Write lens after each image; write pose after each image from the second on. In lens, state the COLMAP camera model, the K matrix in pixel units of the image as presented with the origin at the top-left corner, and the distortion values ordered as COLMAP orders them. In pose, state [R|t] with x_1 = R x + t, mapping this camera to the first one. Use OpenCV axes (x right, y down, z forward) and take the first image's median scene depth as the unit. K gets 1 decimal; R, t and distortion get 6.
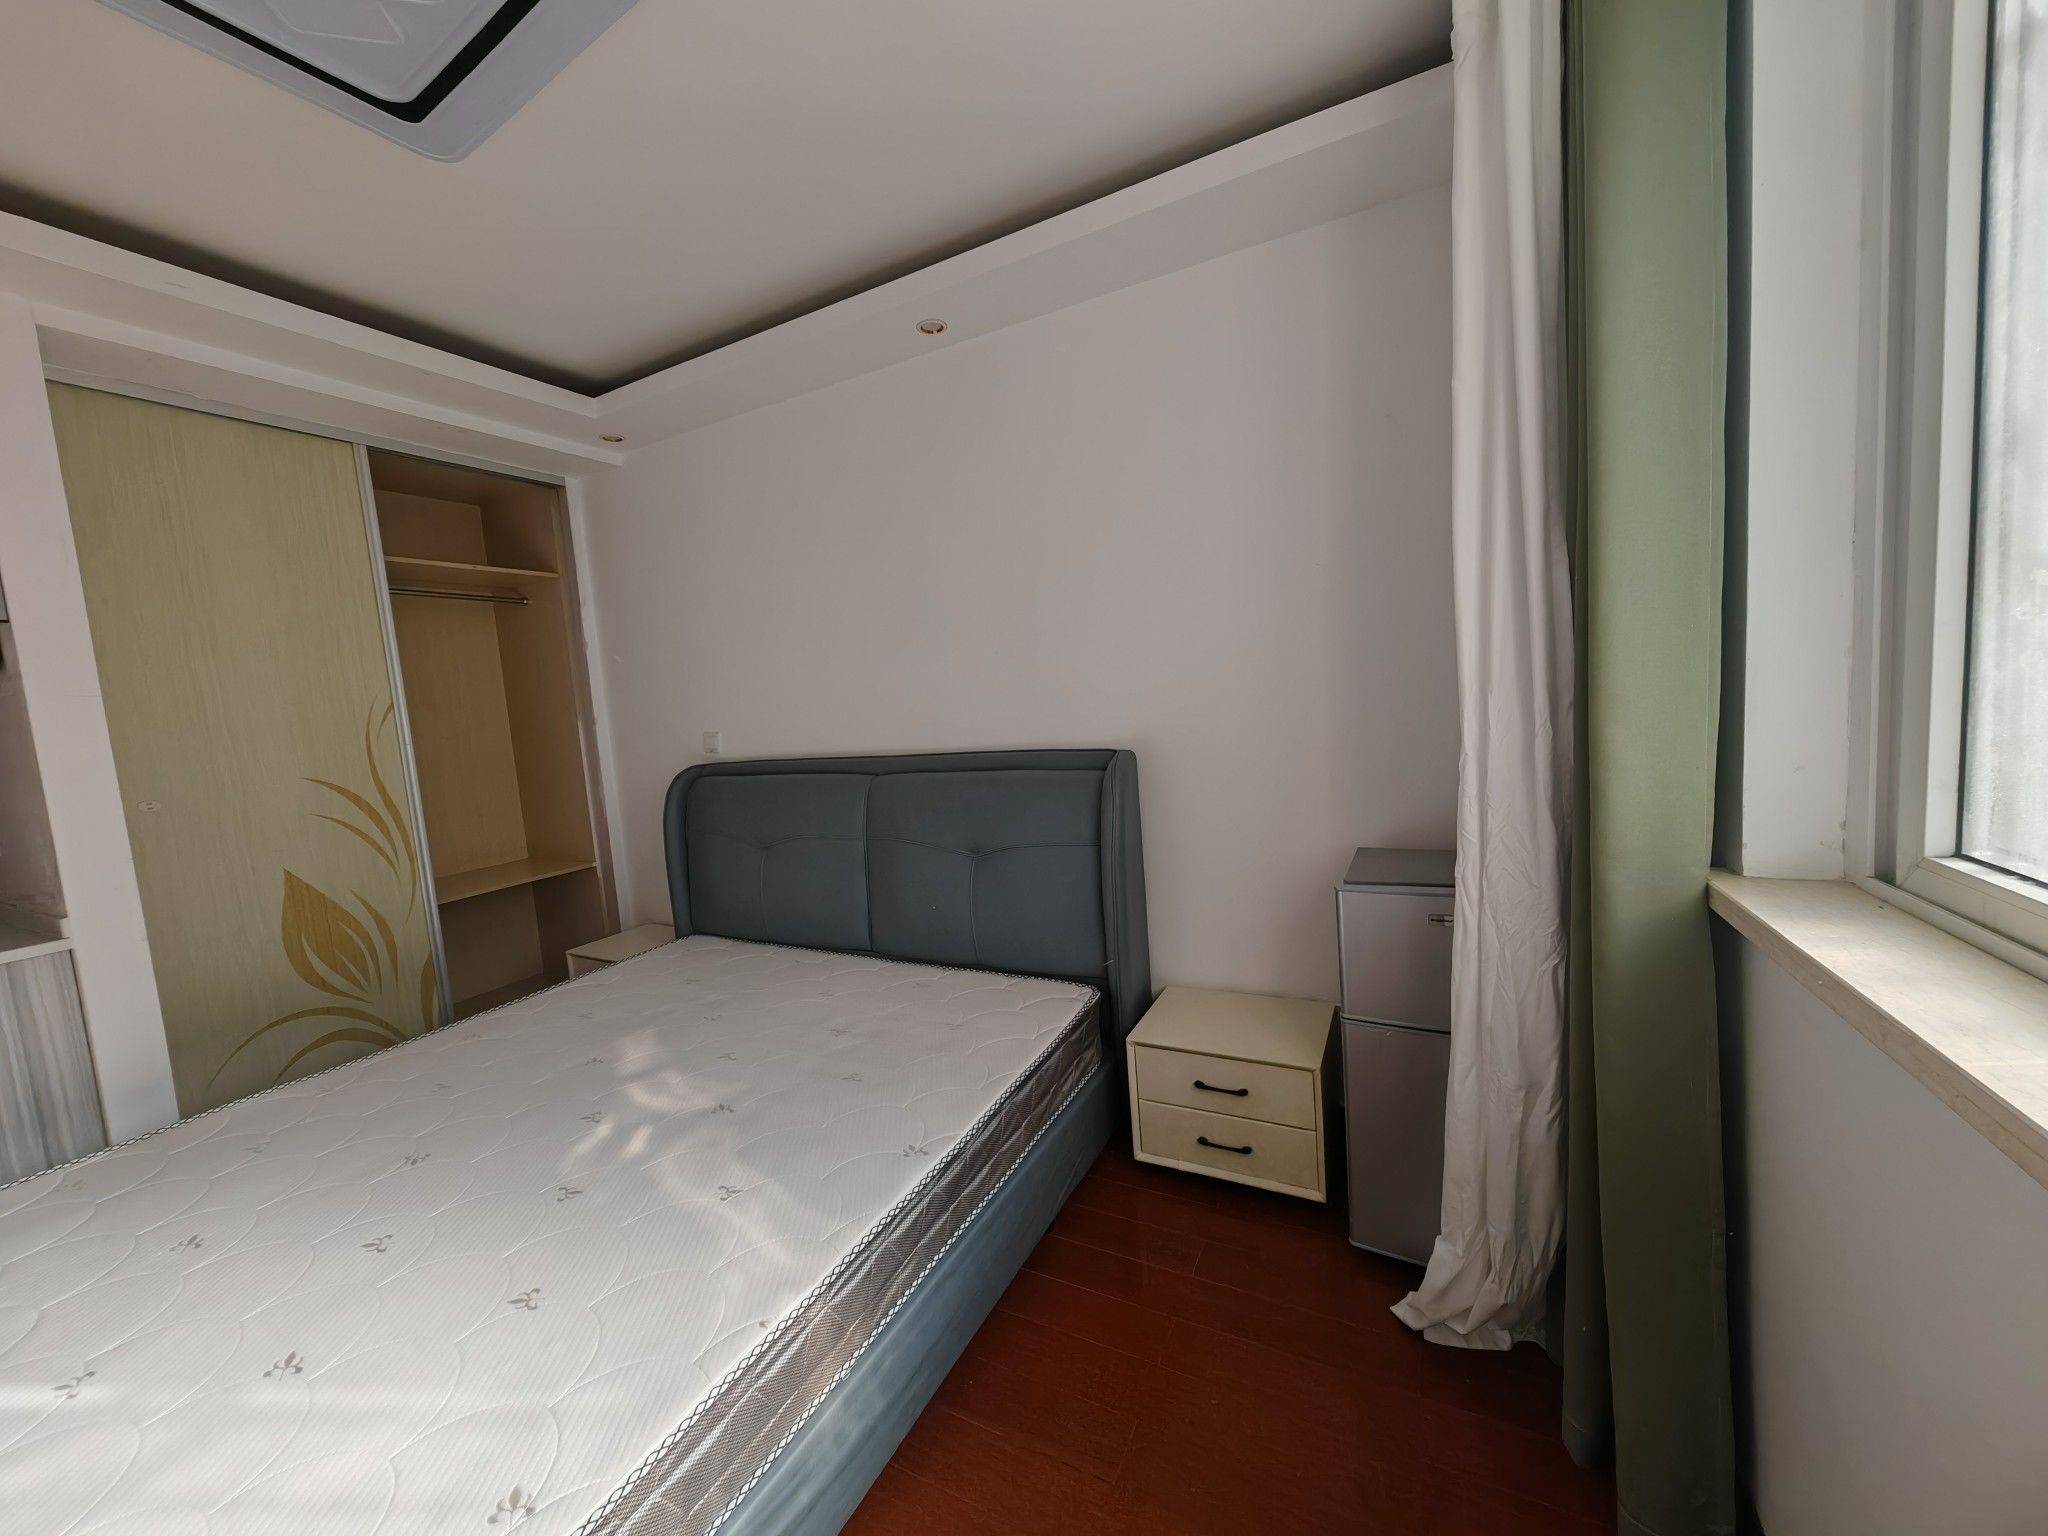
lens RADIAL K [[755.5, 0, 1040.3], [0, 755.5, 752.3], [0, 0, 1]] dist [0.017536, -0.011000]
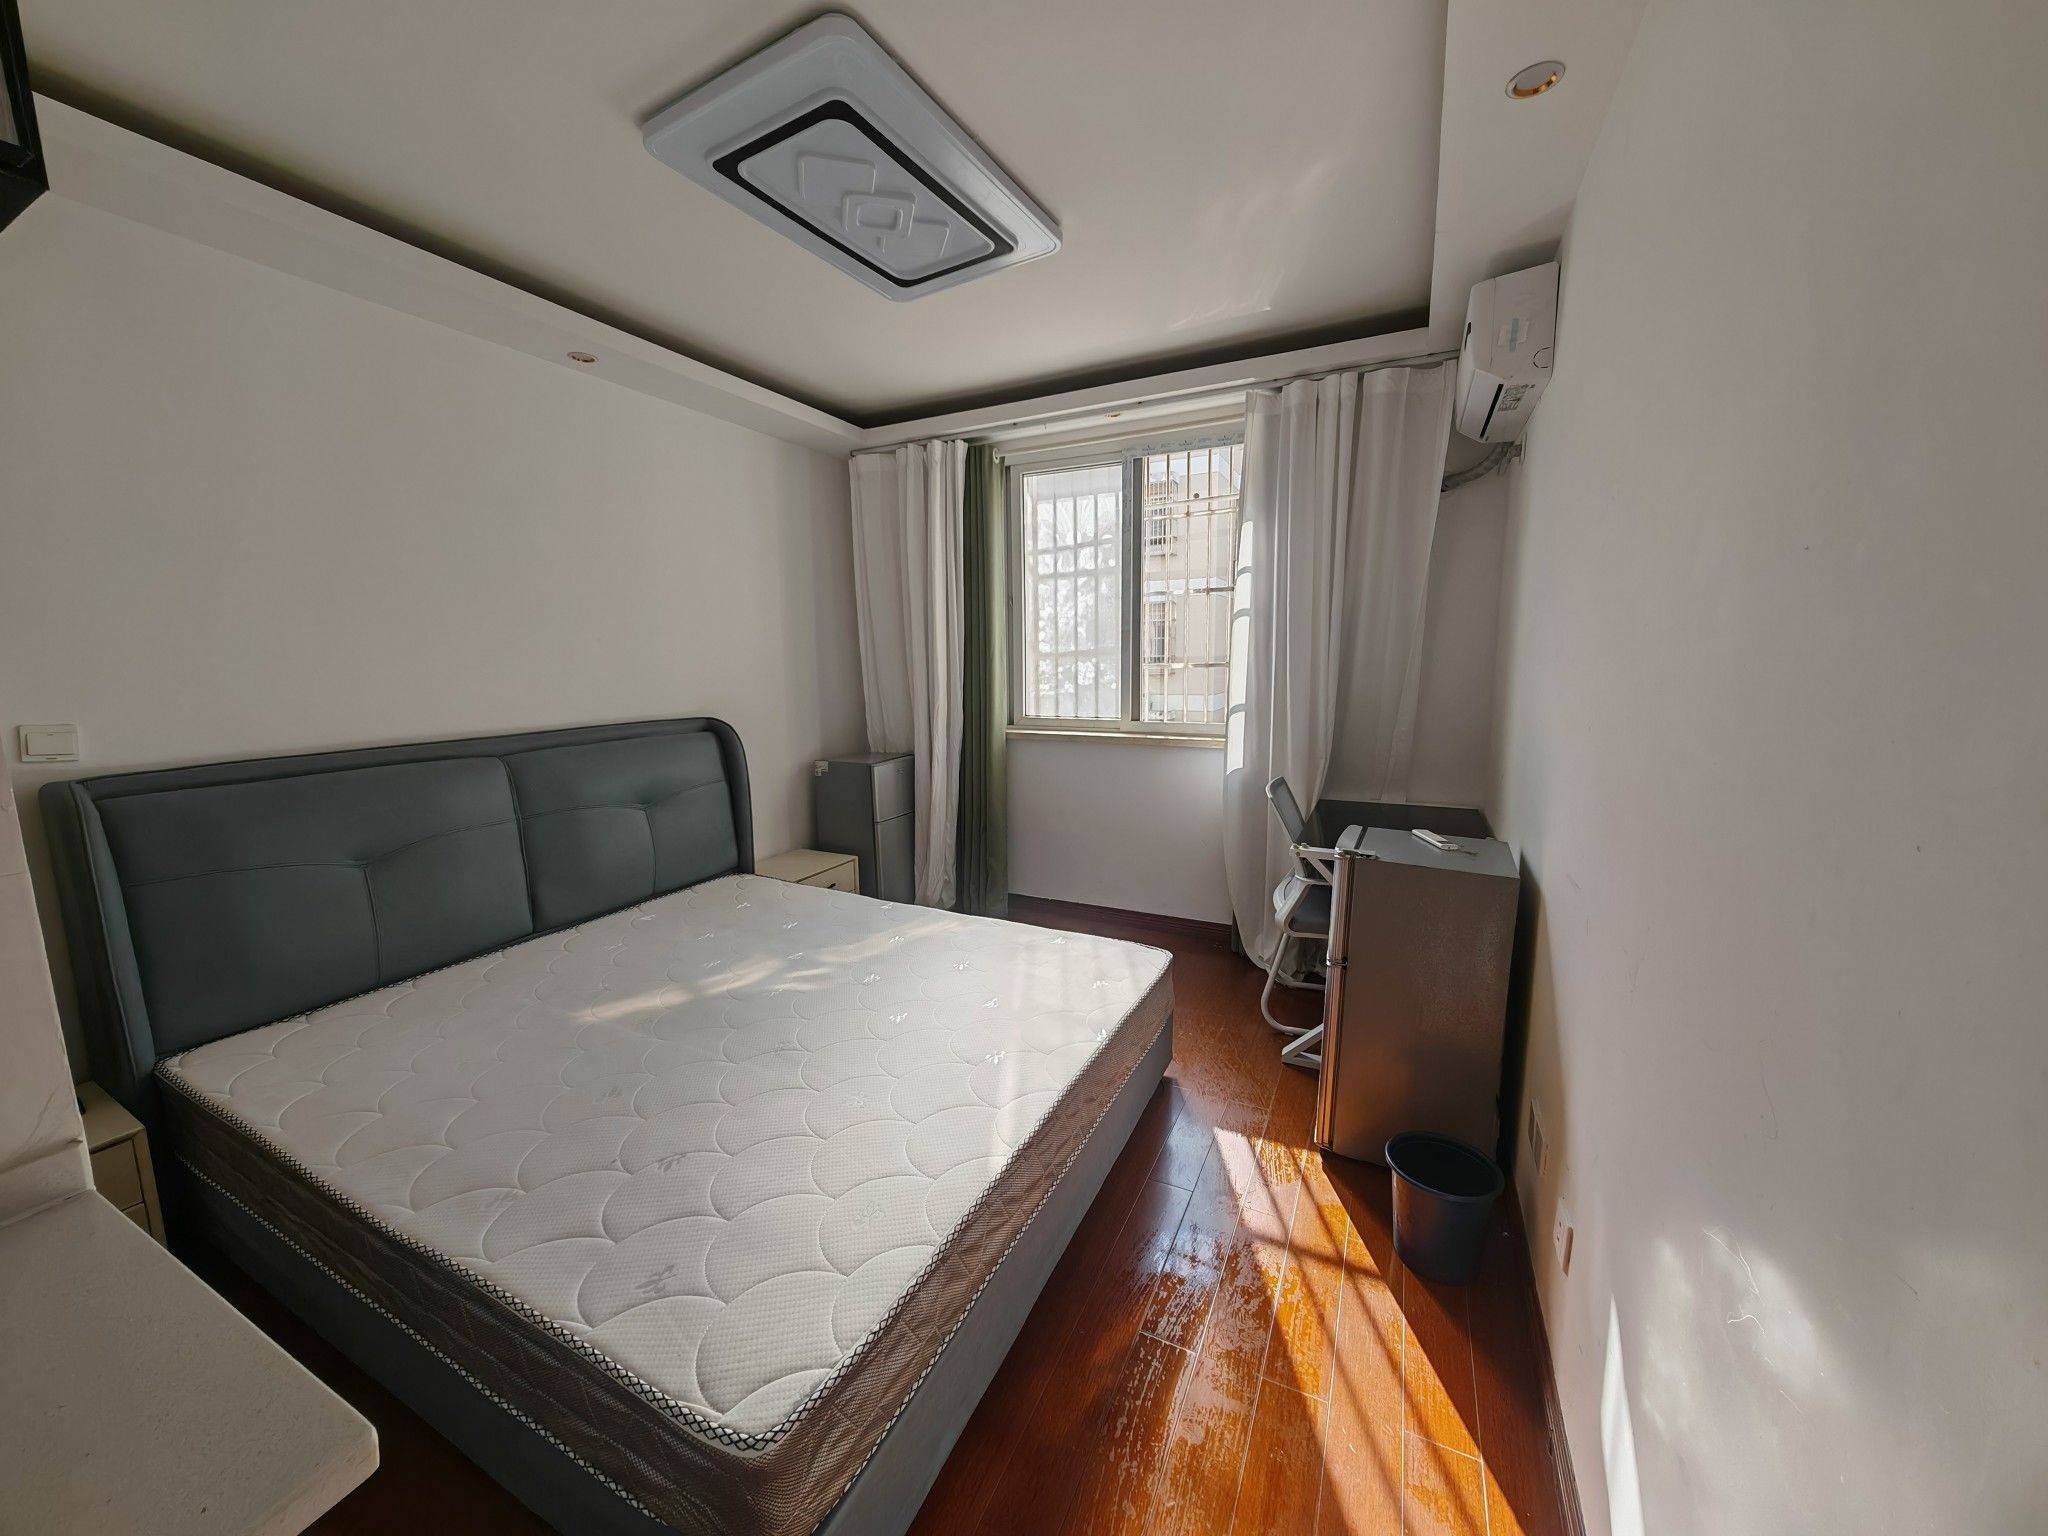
lens RADIAL K [[750.8, 0, 1024.0], [0, 750.8, 768.0], [0, 0, 1]] dist [0.000133, 0.000057]
pose [[-0.002595, -0.071346, 0.997448, -1.174272], [0.088666, 0.993507, 0.071294, 0.041271], [-0.996058, 0.088625, 0.003748, 0.347131]]
